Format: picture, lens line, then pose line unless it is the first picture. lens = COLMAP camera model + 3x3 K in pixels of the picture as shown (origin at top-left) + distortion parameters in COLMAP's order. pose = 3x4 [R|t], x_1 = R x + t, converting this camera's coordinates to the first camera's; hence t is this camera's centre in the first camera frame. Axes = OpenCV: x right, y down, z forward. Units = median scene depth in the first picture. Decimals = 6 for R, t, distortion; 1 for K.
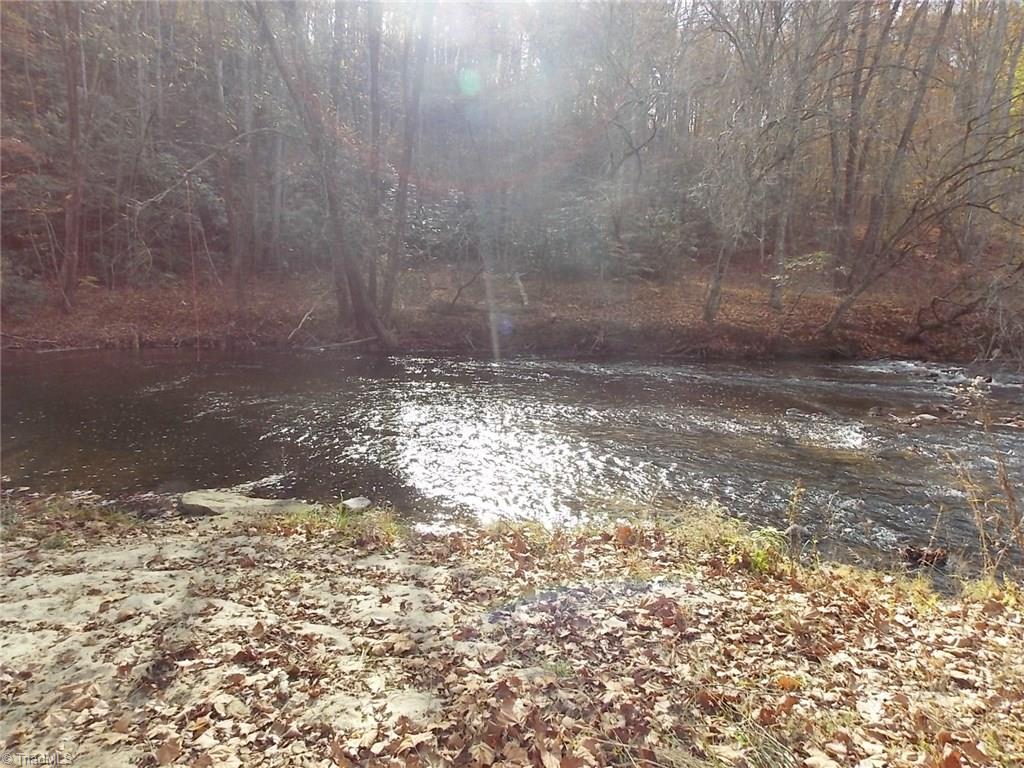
lens RADIAL K [[678.7, 0, 515.3], [0, 678.7, 379.3], [0, 0, 1]] dist [0.012533, -0.005058]
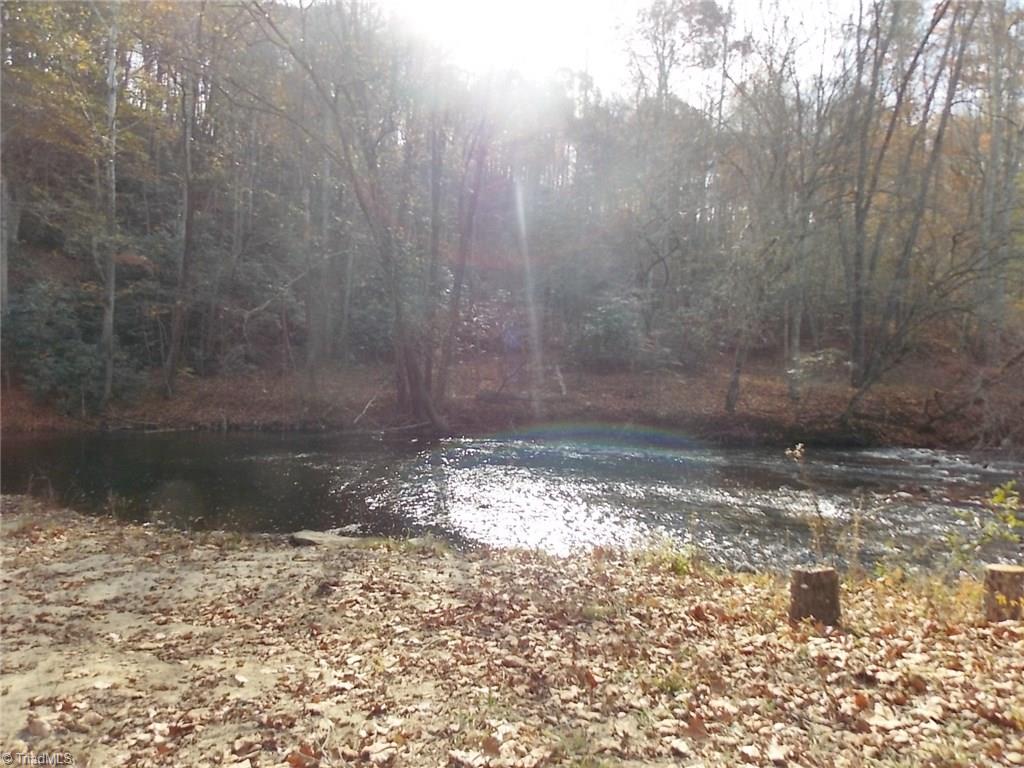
lens RADIAL K [[678.7, 0, 511.7], [0, 678.7, 384.8], [0, 0, 1]] dist [0.012533, -0.005058]
pose [[0.996890, 0.004761, -0.078664, 0.019074], [-0.014219, 0.992658, -0.120116, 0.010243], [0.077515, 0.120861, 0.989638, -0.116737]]
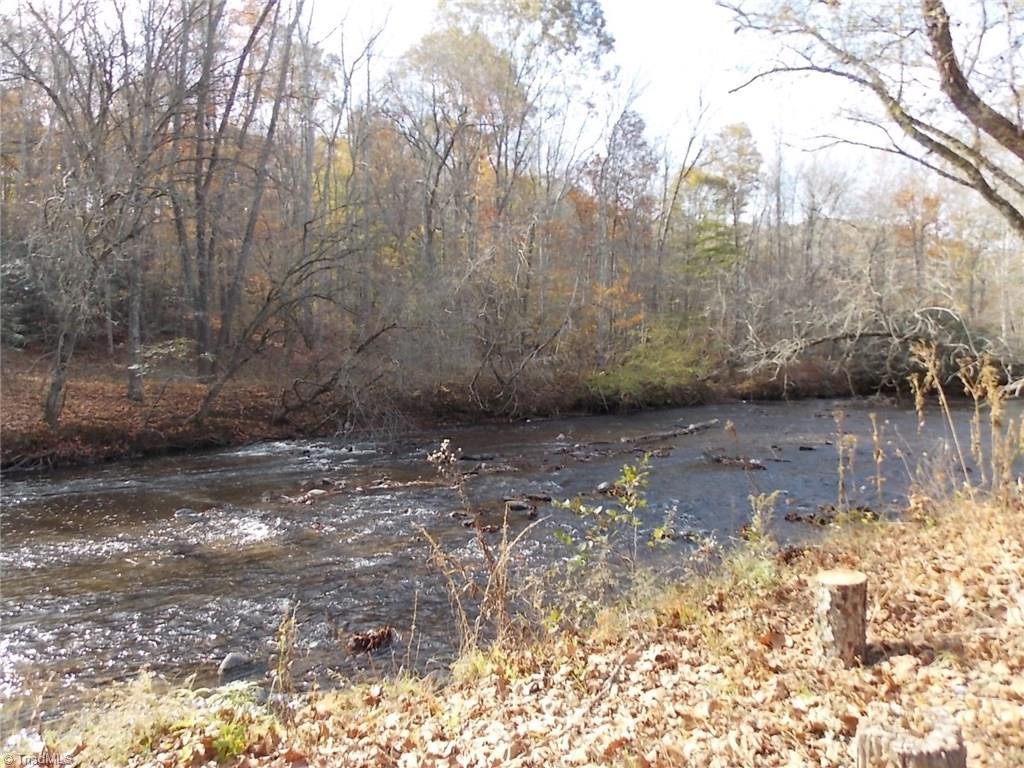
lens RADIAL K [[678.7, 0, 515.3], [0, 678.7, 371.3], [0, 0, 1]] dist [0.012533, -0.005058]
pose [[0.629671, -0.036062, 0.776025, 0.003420], [0.148815, 0.986022, -0.074929, -0.001517], [-0.762475, 0.162665, 0.626236, 0.056008]]
